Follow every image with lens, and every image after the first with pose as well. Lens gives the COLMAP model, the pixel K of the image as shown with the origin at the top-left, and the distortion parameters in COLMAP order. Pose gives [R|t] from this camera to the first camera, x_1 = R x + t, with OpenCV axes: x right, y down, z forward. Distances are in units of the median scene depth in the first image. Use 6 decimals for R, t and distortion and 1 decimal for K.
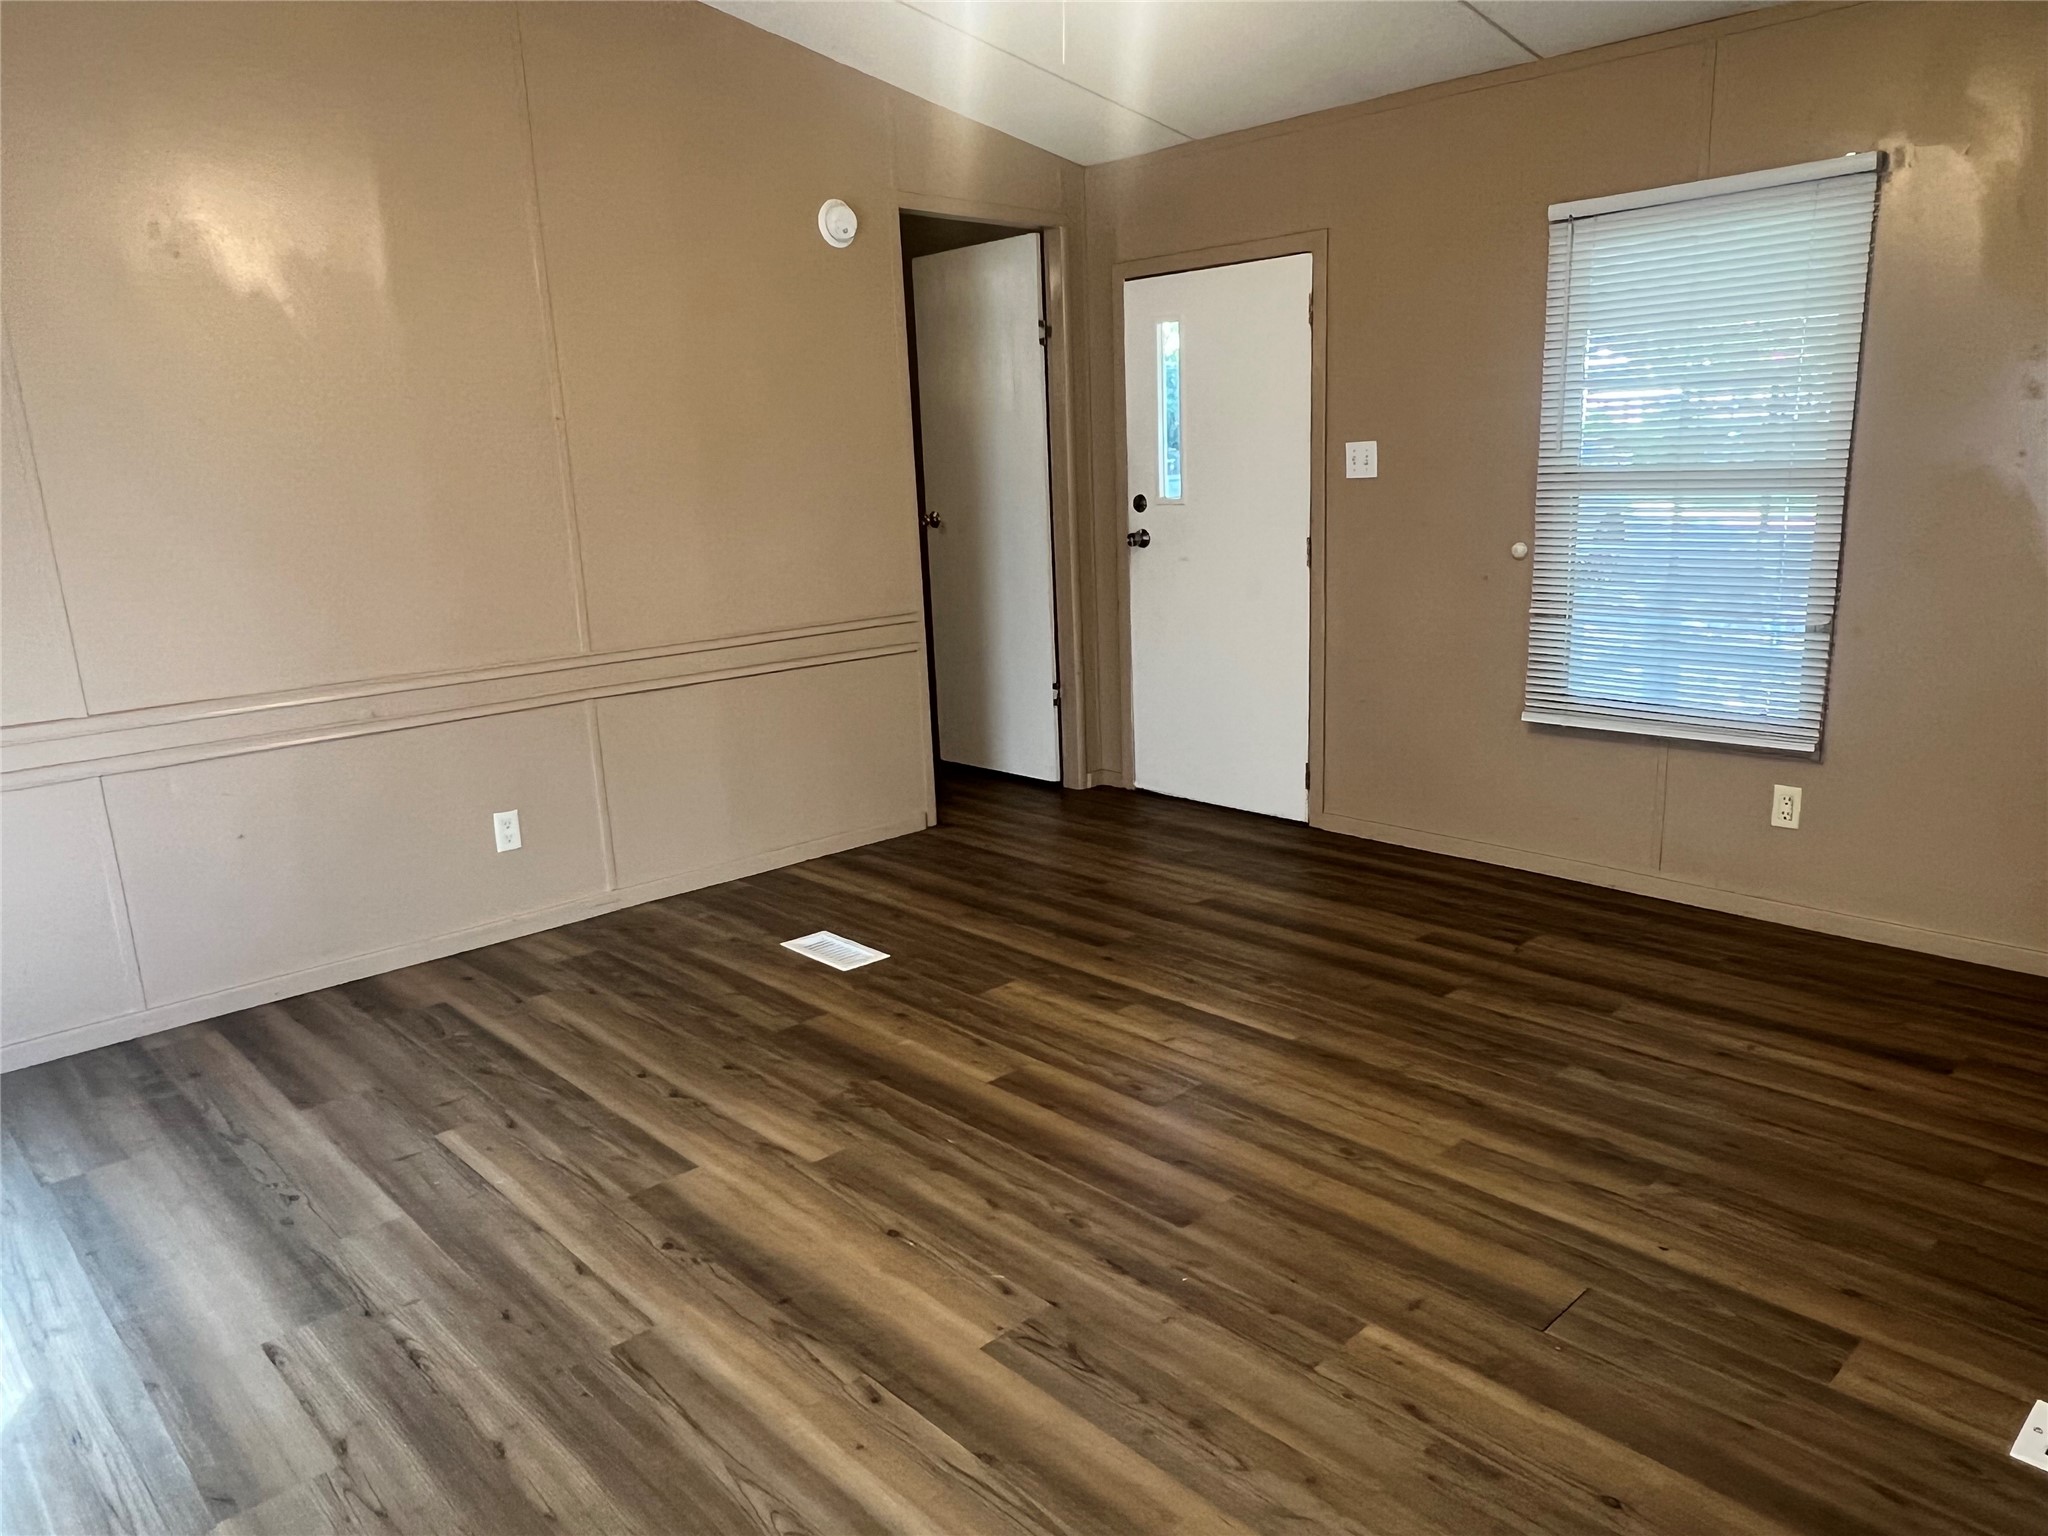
lens RADIAL K [[1392.0, 0, 1027.8], [0, 1392.0, 783.6], [0, 0, 1]] dist [-0.004062, -0.001964]
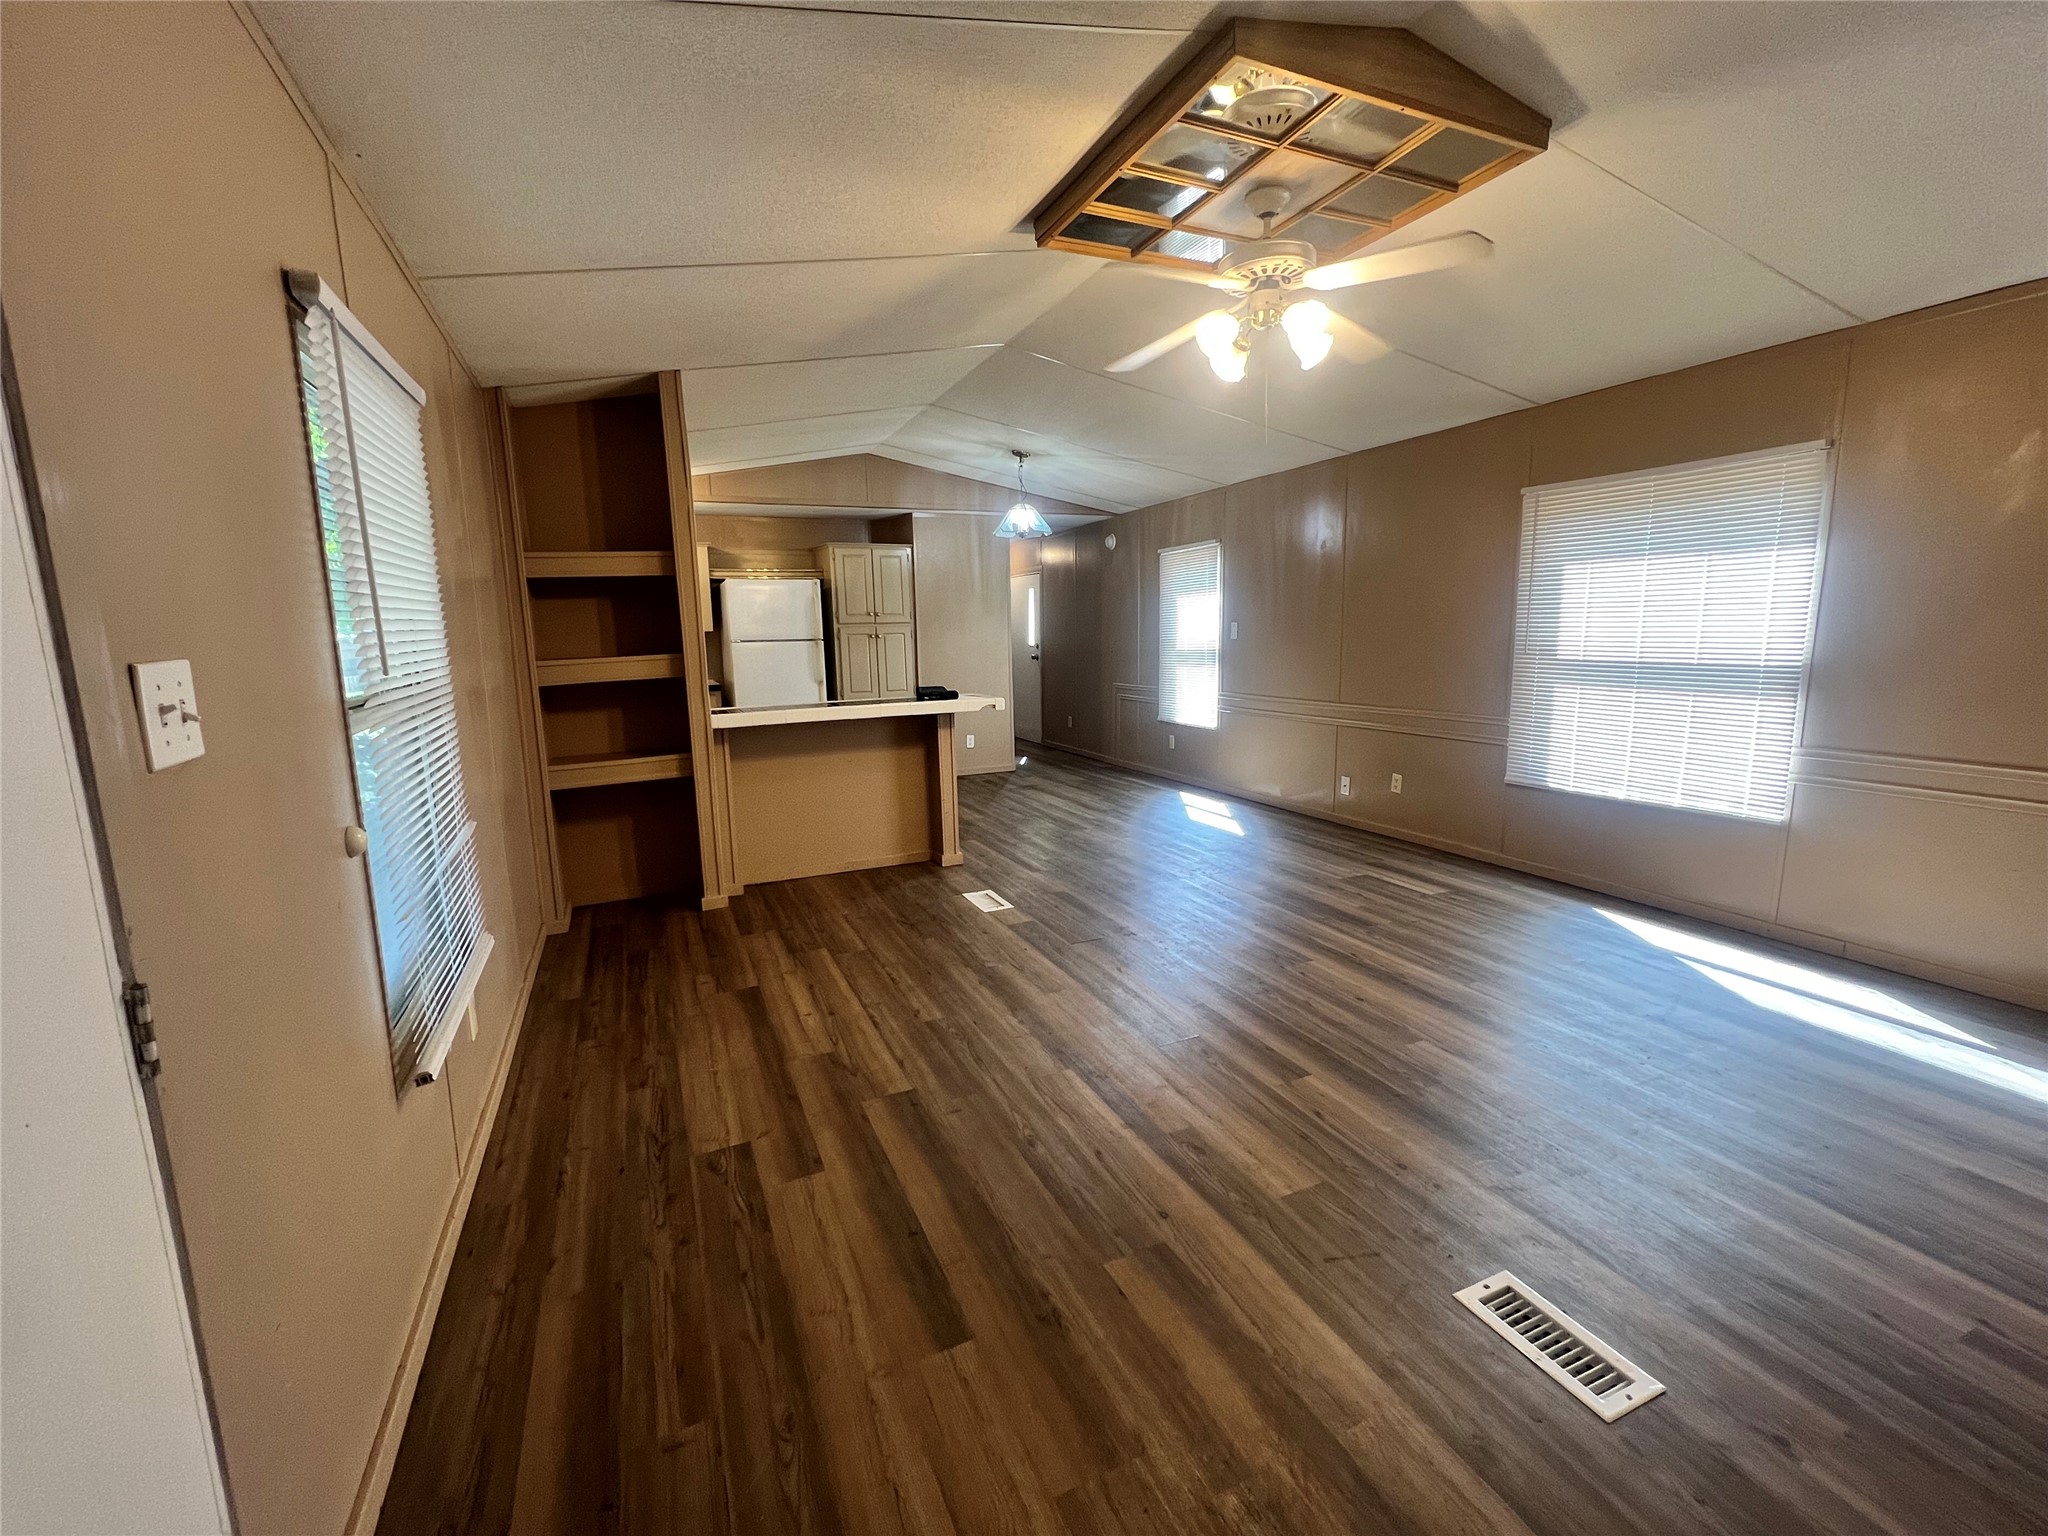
lens RADIAL K [[873.0, 0, 1024.0], [0, 873.0, 768.0], [0, 0, 1]] dist [-0.001147, 0.000550]
pose [[-0.941499, -0.001095, 0.337013, -0.048525], [0.130147, 0.921239, 0.366579, -0.387798], [-0.310871, 0.388995, -0.867204, 1.605074]]
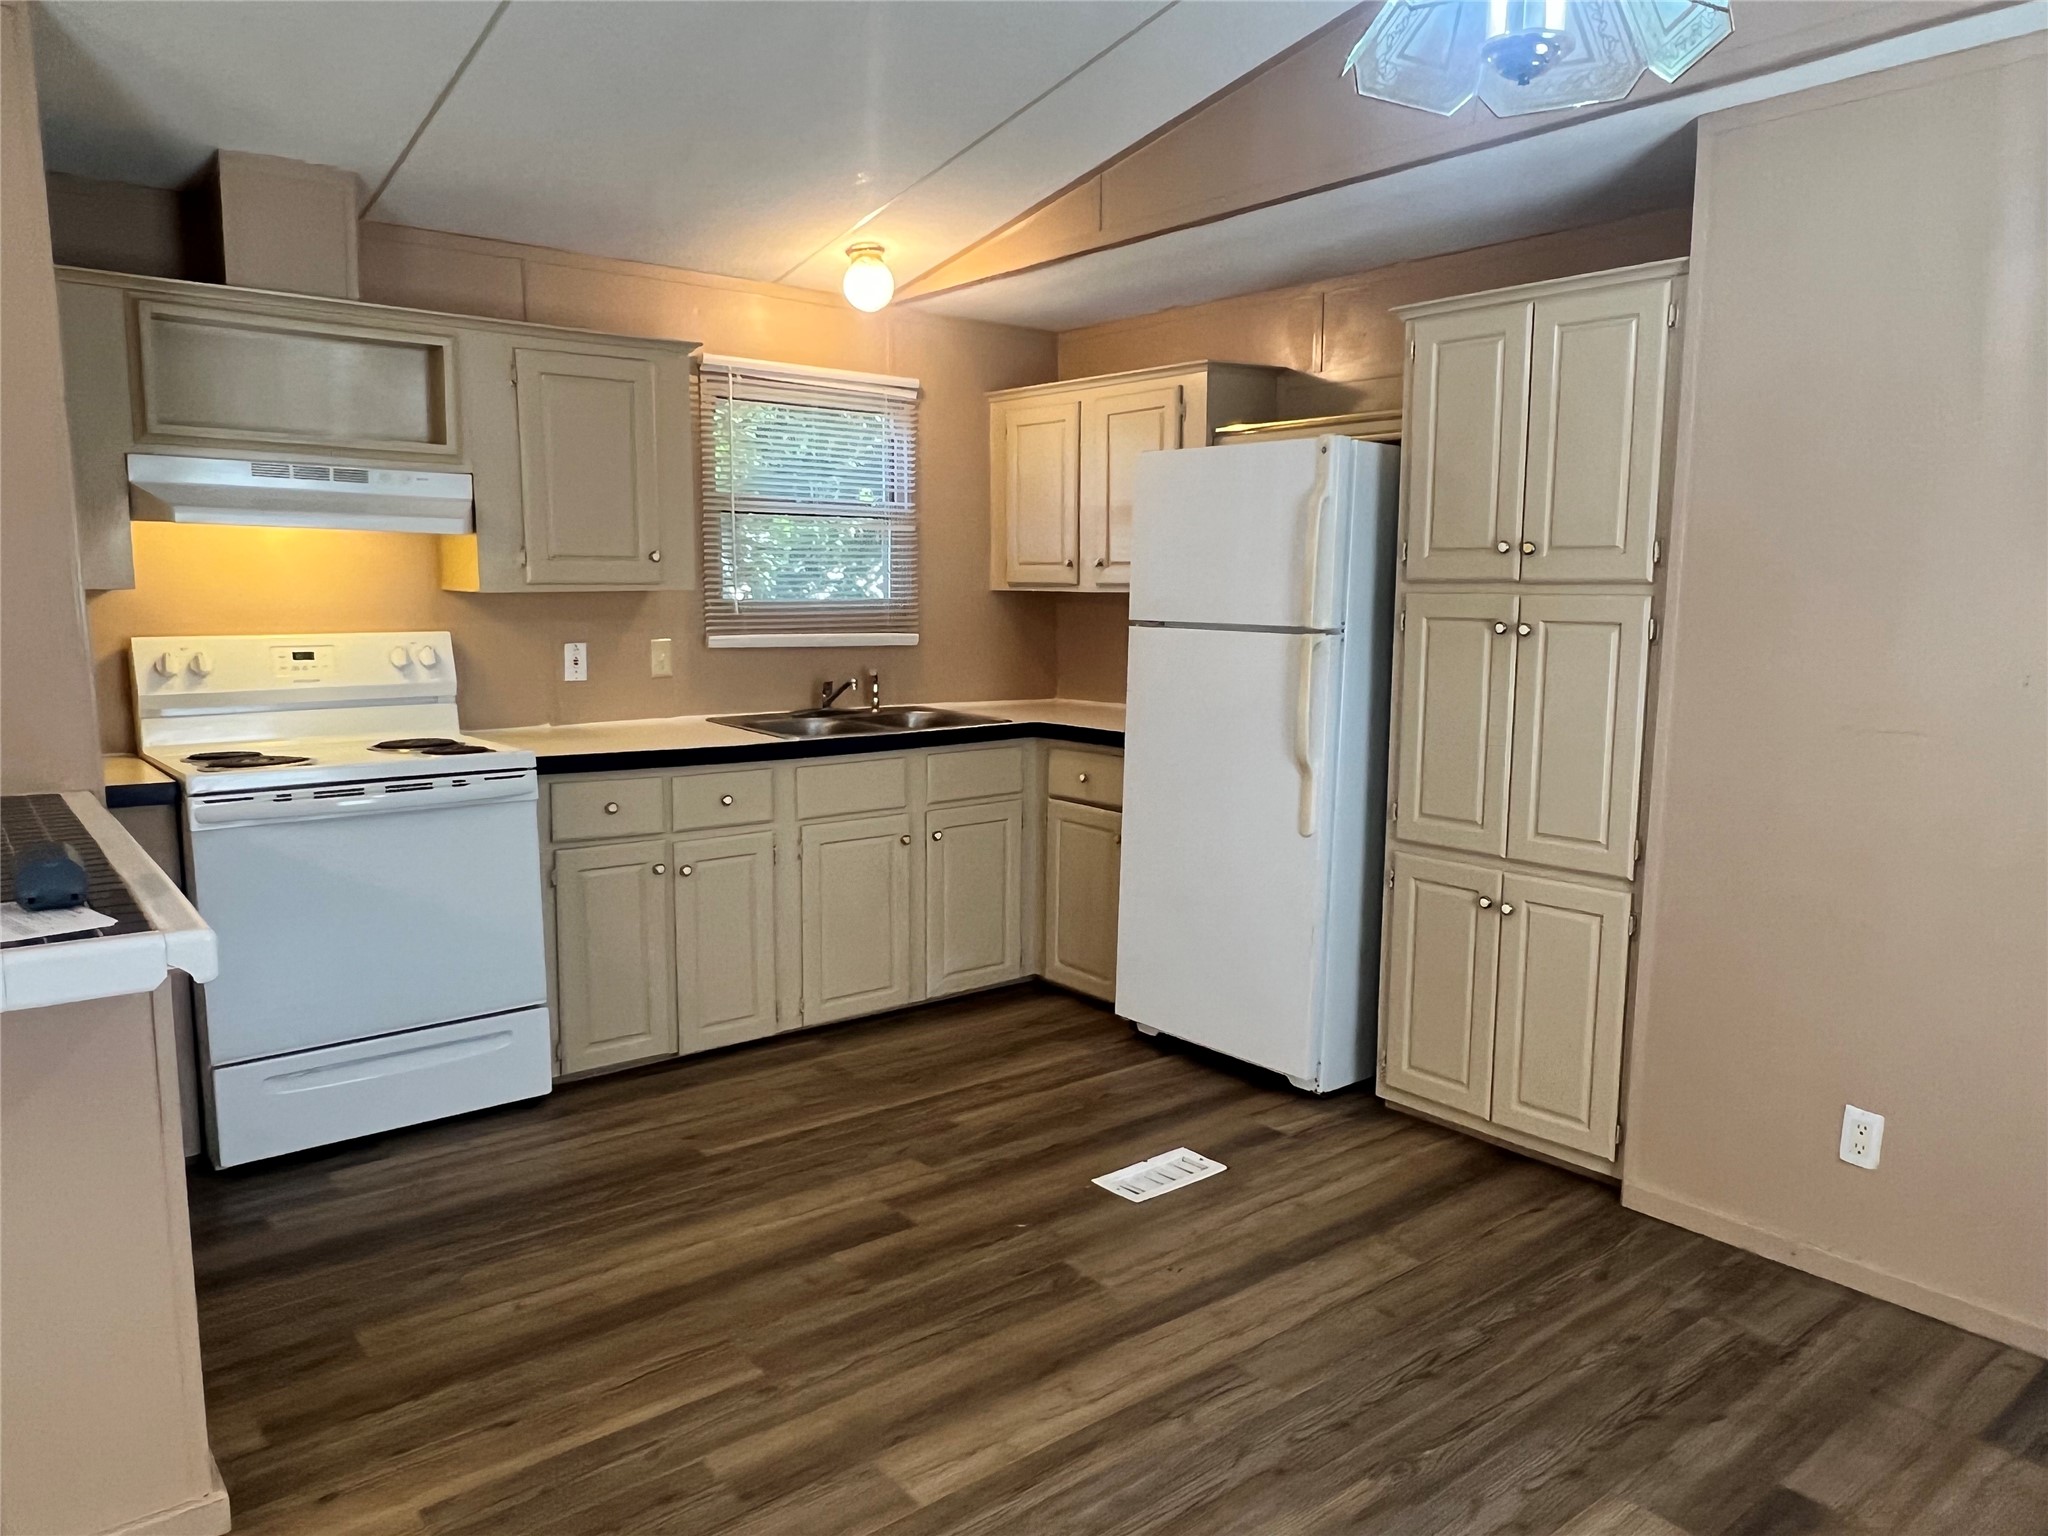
lens RADIAL K [[1398.8, 0, 1021.4], [0, 1398.8, 788.5], [0, 0, 1]] dist [-0.001048, -0.000949]
pose [[0.075638, -0.110999, 0.990938, 0.079375], [0.229176, 0.969116, 0.091062, 0.034010], [-0.970442, 0.220212, 0.098741, -0.186845]]
